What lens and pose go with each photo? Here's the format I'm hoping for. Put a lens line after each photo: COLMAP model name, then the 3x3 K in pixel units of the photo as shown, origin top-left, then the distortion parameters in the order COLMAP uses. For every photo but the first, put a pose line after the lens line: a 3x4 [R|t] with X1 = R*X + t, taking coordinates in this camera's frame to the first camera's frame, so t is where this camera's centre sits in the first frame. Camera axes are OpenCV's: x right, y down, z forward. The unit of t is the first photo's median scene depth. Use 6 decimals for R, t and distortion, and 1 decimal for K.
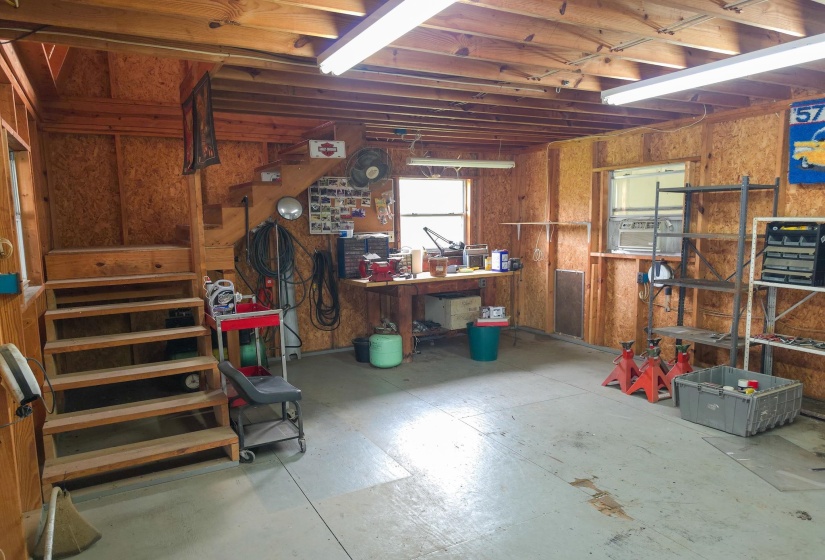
lens RADIAL K [[556.8, 0, 410.3], [0, 556.8, 284.6], [0, 0, 1]] dist [0.007471, -0.013278]
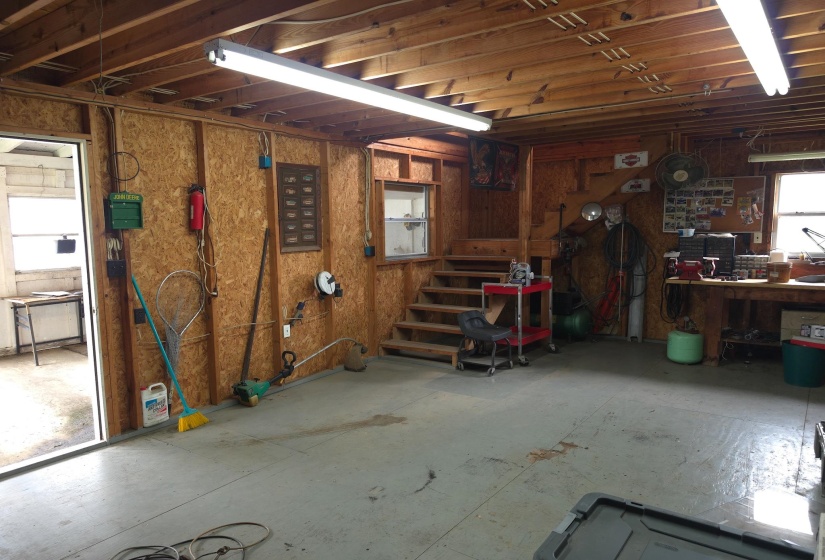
lens RADIAL K [[556.8, 0, 410.0], [0, 556.8, 281.3], [0, 0, 1]] dist [0.007471, -0.013278]
pose [[0.422315, 0.101461, -0.900753, 0.703180], [-0.096248, 0.993117, 0.066740, -0.023608], [0.901325, 0.058510, 0.429174, 0.093696]]
